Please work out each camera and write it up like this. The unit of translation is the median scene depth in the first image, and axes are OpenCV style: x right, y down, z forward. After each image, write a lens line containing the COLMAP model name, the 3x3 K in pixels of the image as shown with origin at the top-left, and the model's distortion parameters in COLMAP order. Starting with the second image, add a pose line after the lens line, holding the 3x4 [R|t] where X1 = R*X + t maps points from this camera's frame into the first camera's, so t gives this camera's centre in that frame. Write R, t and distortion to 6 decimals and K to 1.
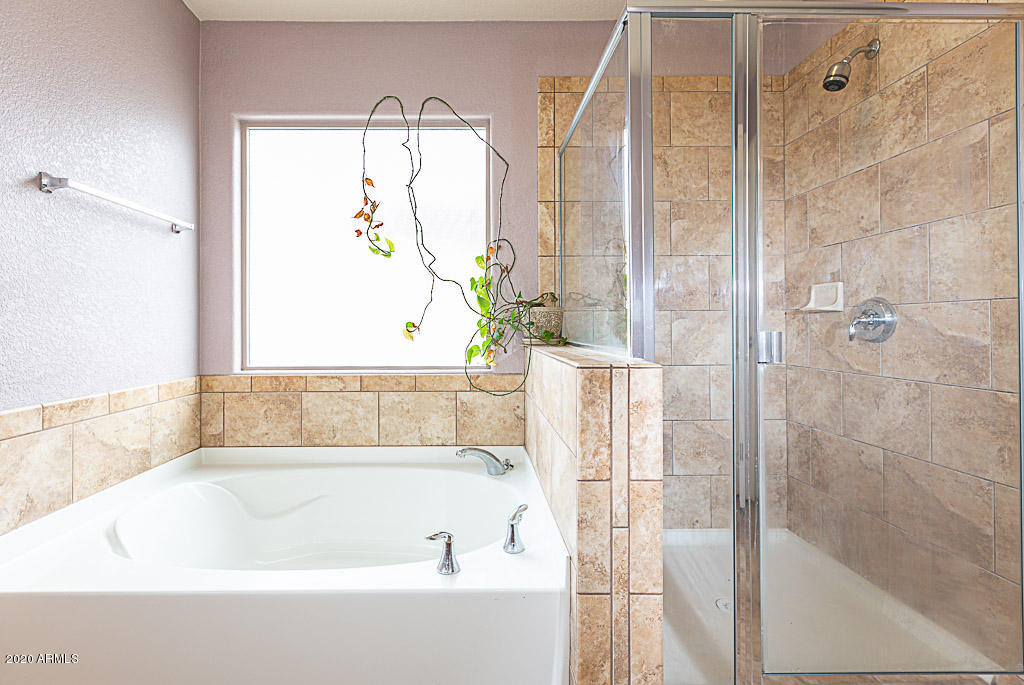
lens RADIAL K [[477.6, 0, 485.7], [0, 477.6, 324.5], [0, 0, 1]] dist [0.002152, -0.000128]
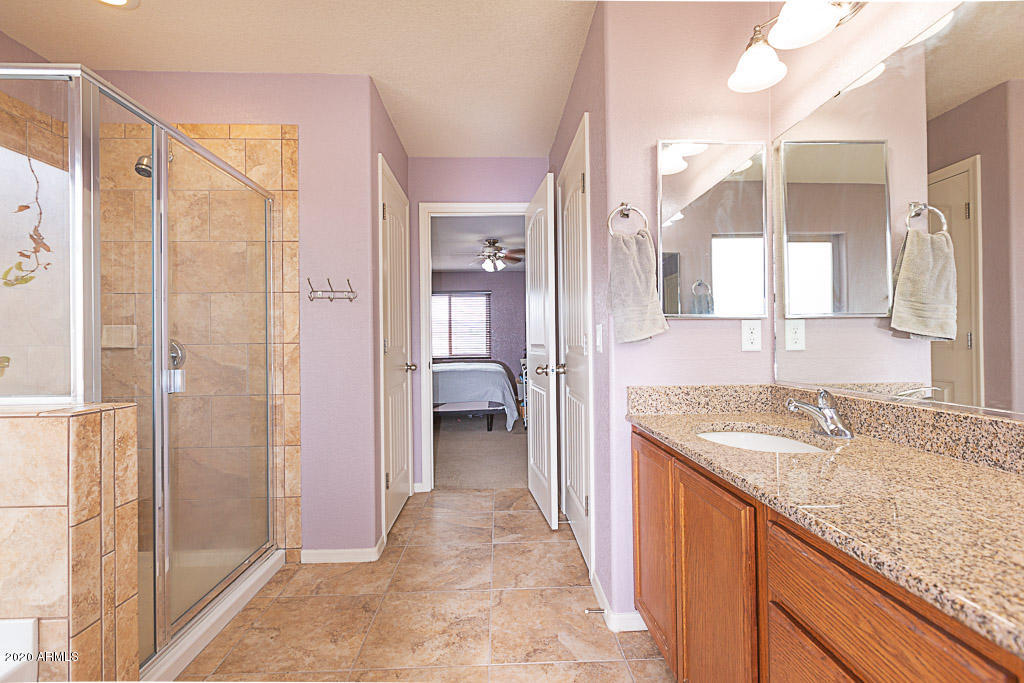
lens RADIAL K [[477.6, 0, 512.4], [0, 477.6, 339.6], [0, 0, 1]] dist [0.002152, -0.000128]
pose [[-0.028239, 0.005599, 0.999586, -0.729107], [0.004612, 0.999974, -0.005471, -0.054159], [-0.999591, 0.004456, -0.028264, 0.071976]]
